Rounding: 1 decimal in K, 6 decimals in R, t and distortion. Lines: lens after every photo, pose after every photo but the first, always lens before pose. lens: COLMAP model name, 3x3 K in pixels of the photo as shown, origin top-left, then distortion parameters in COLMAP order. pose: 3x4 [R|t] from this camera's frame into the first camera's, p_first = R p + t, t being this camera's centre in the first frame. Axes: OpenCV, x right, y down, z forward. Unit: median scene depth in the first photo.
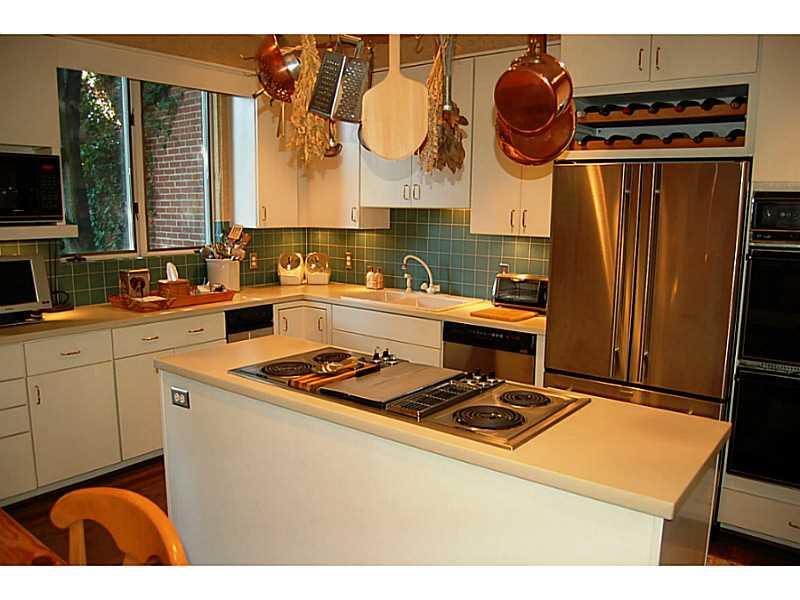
lens RADIAL K [[622.0, 0, 400.0], [0, 622.0, 300.0], [0, 0, 1]] dist [-0.053196, 0.002931]
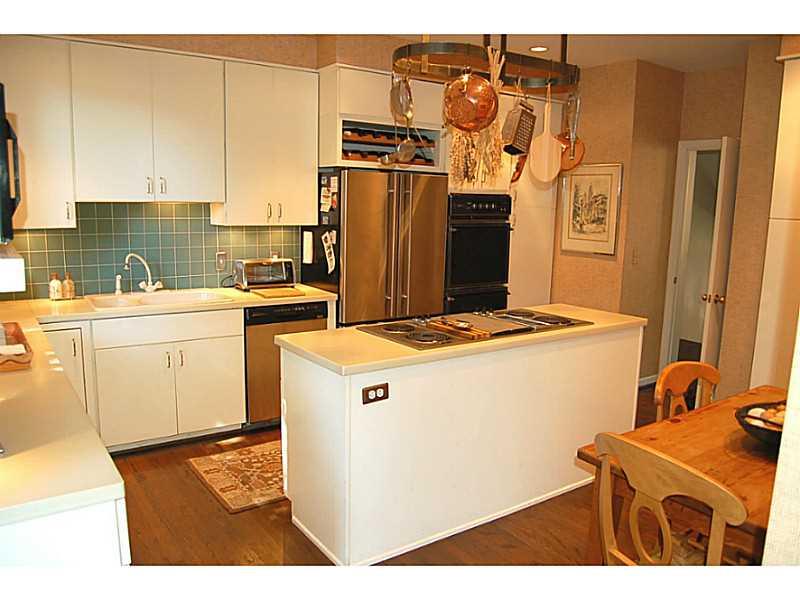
lens RADIAL K [[622.0, 0, 400.0], [0, 622.0, 300.0], [0, 0, 1]] dist [-0.053196, 0.002931]
pose [[0.324289, -0.157720, 0.932717, -0.716714], [0.126283, 0.984395, 0.122553, -0.066123], [-0.937491, 0.078044, 0.339146, 0.328591]]
